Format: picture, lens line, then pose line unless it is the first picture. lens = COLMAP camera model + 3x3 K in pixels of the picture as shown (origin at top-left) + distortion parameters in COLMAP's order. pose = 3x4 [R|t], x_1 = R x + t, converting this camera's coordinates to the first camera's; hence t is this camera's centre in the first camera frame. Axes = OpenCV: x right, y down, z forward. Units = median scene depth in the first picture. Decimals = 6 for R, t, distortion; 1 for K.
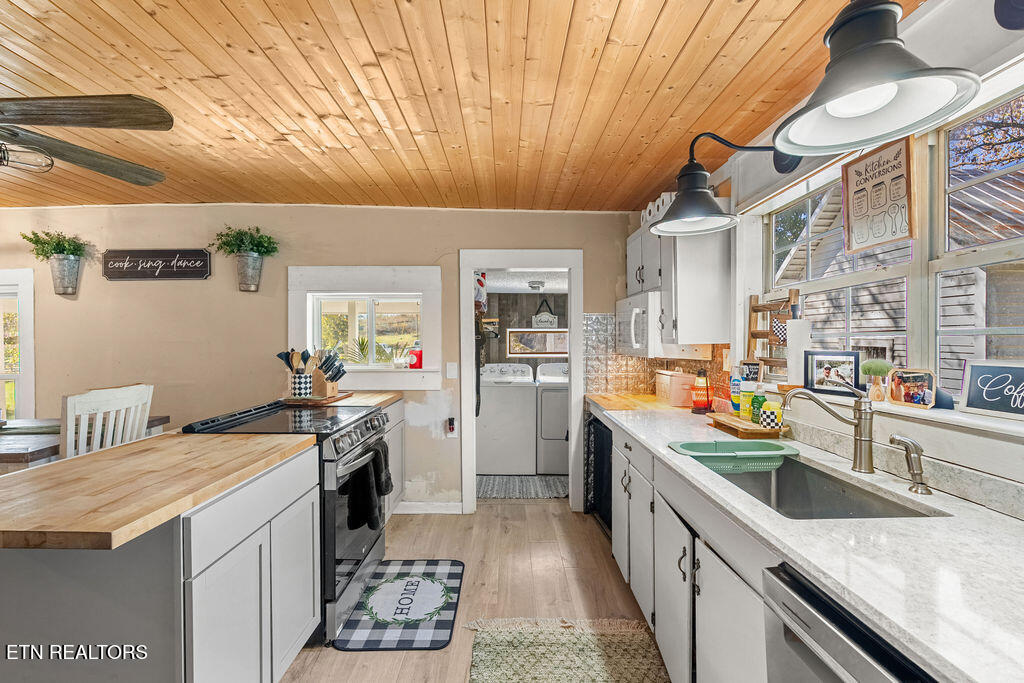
lens RADIAL K [[461.2, 0, 507.8], [0, 461.2, 345.5], [0, 0, 1]] dist [-0.003781, 0.000205]
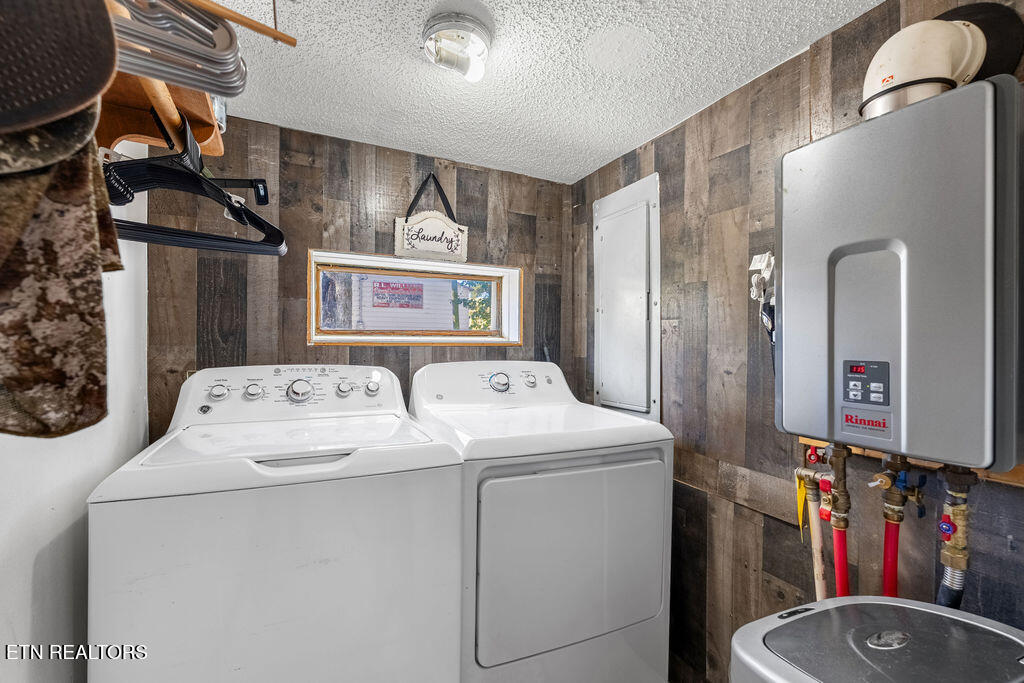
lens RADIAL K [[461.2, 0, 512.7], [0, 461.2, 339.0], [0, 0, 1]] dist [-0.003781, 0.000205]
pose [[0.894827, 0.006867, 0.446361, -0.026878], [-0.006298, 0.999976, -0.002760, 0.034499], [-0.446369, -0.000342, 0.894849, 1.008561]]
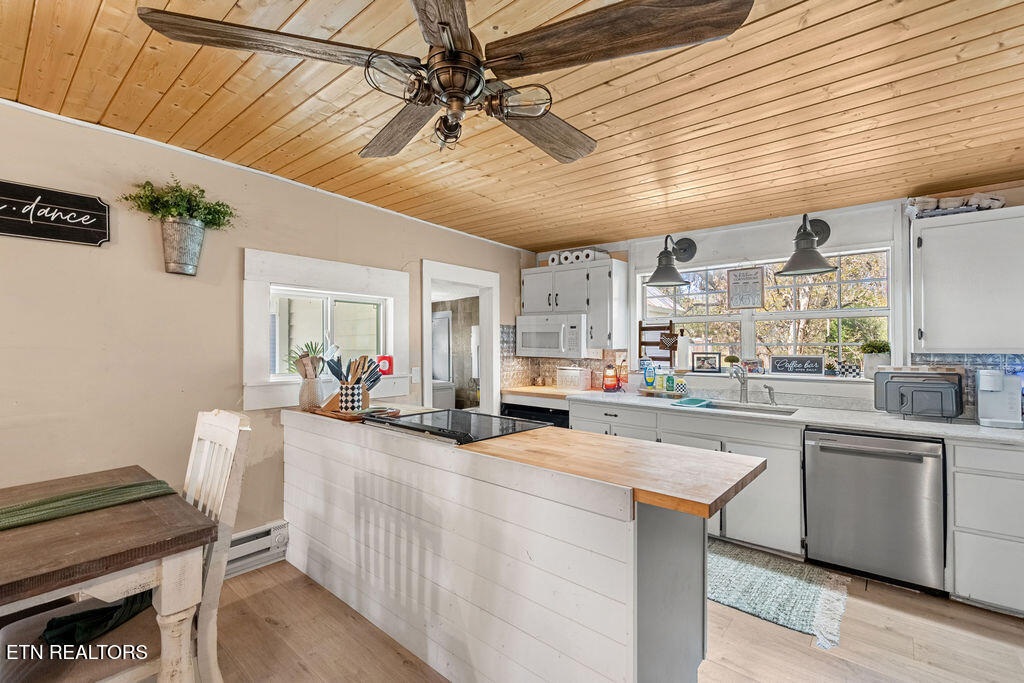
lens RADIAL K [[461.2, 0, 517.7], [0, 461.2, 342.6], [0, 0, 1]] dist [-0.003781, 0.000205]
pose [[0.634186, 0.007112, 0.773148, -0.777319], [0.002846, 0.999929, -0.011532, -0.005284], [-0.773175, 0.009514, 0.634121, 0.169014]]
